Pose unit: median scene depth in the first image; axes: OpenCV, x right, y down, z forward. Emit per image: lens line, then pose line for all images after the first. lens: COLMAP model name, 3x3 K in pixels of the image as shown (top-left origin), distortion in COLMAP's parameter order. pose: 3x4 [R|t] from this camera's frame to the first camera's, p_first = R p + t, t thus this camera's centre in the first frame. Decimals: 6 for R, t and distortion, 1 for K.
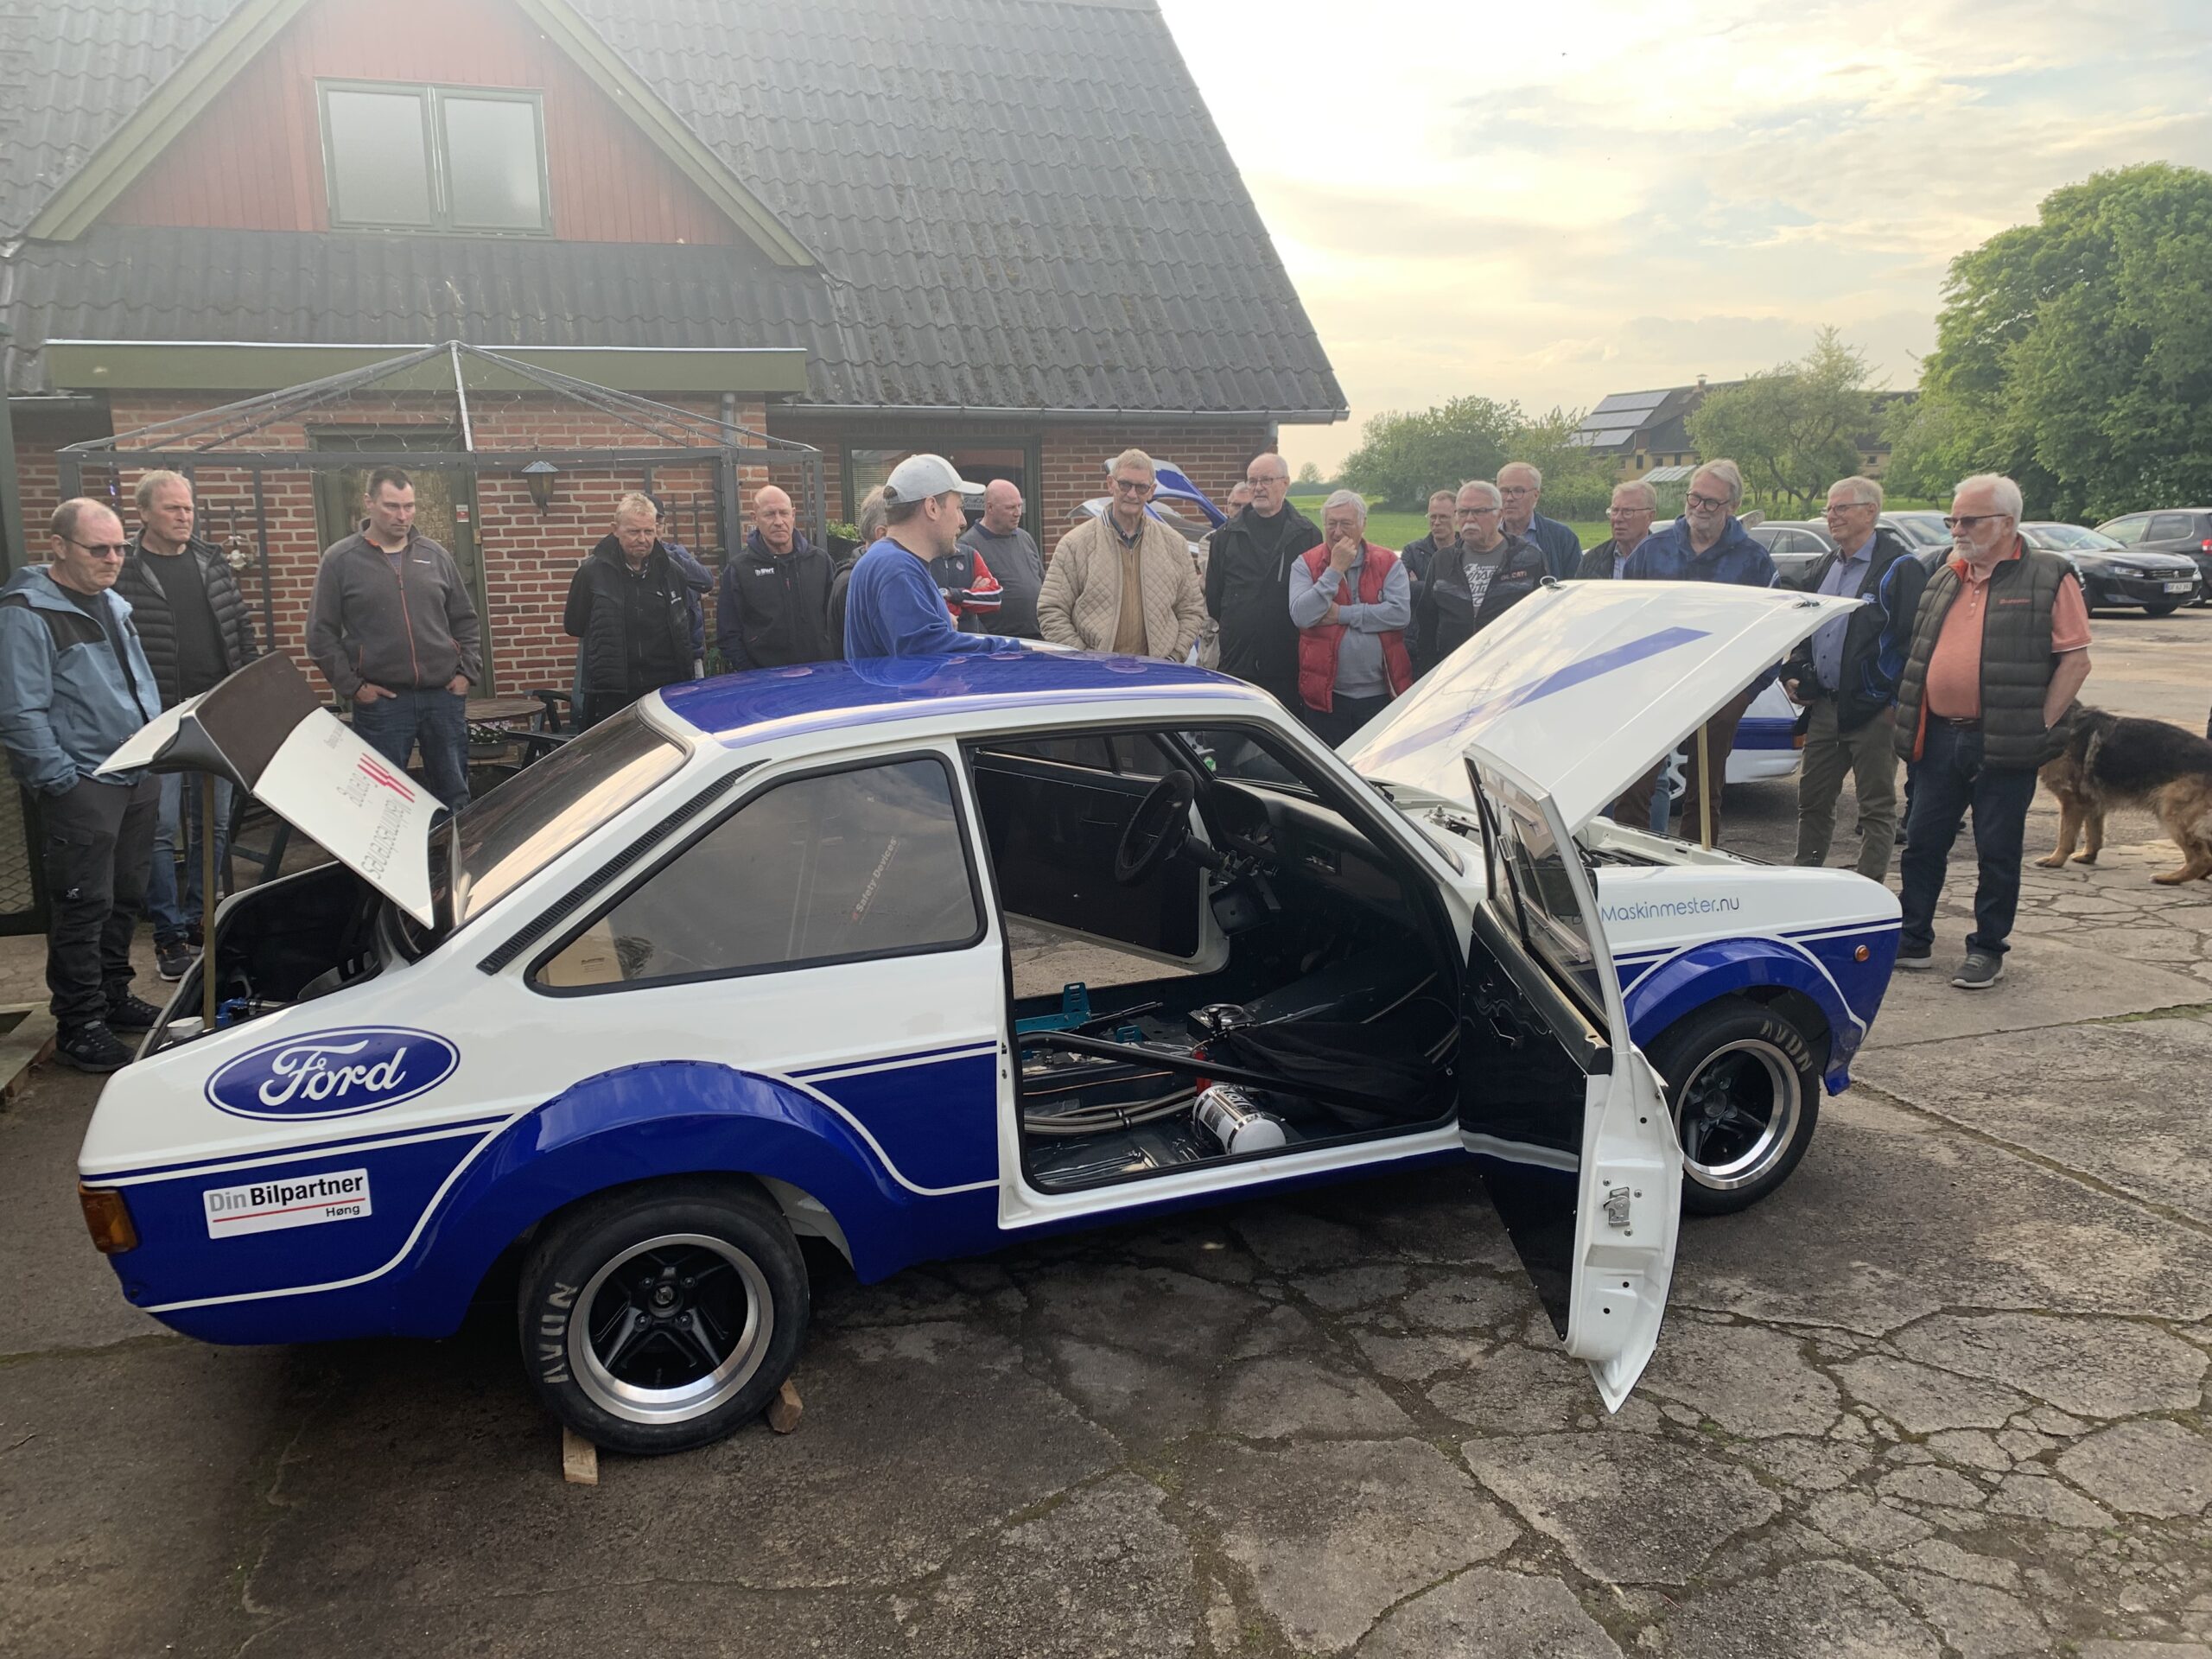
lens RADIAL K [[1713.3, 0, 1106.0], [0, 1713.3, 829.5], [0, 0, 1]] dist [0.040412, -0.024698]
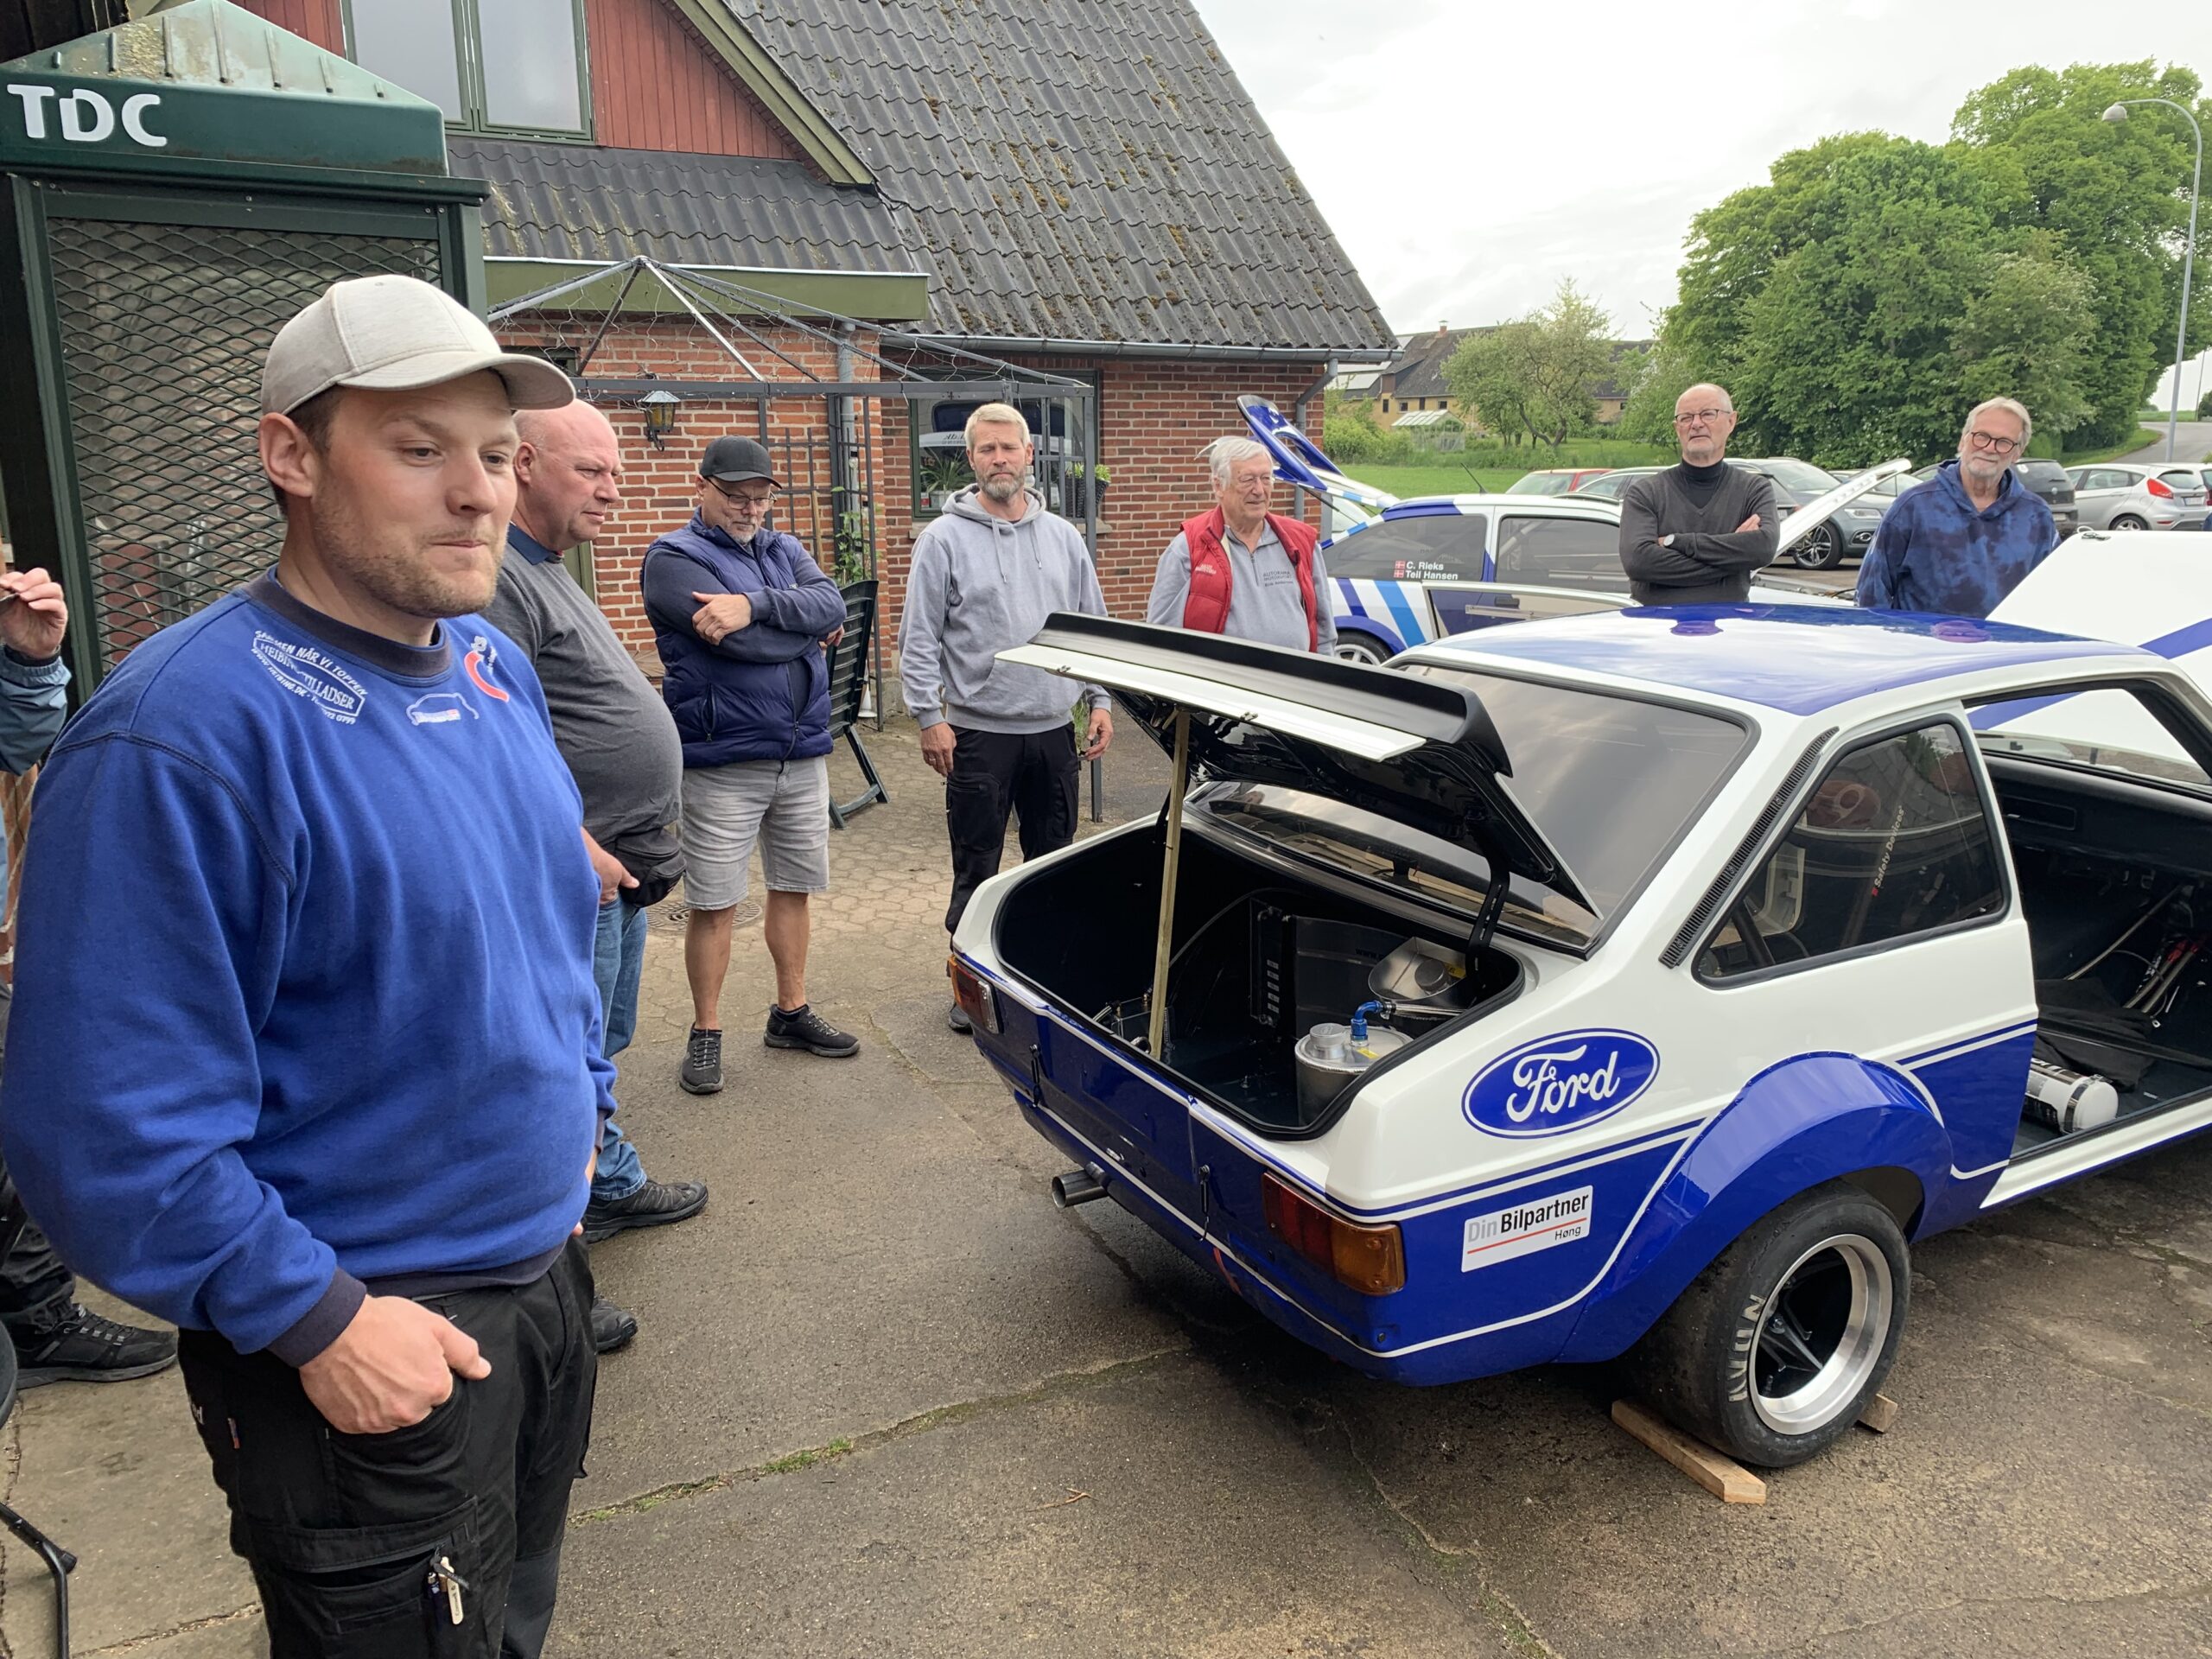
lens RADIAL K [[1695.9, 0, 1096.7], [0, 1695.9, 861.8], [0, 0, 1]] dist [0.040264, -0.037236]
pose [[0.987558, -0.026991, 0.154923, -0.197721], [0.018447, 0.998242, 0.056325, -0.006972], [-0.156171, -0.052767, 0.986320, 0.039912]]
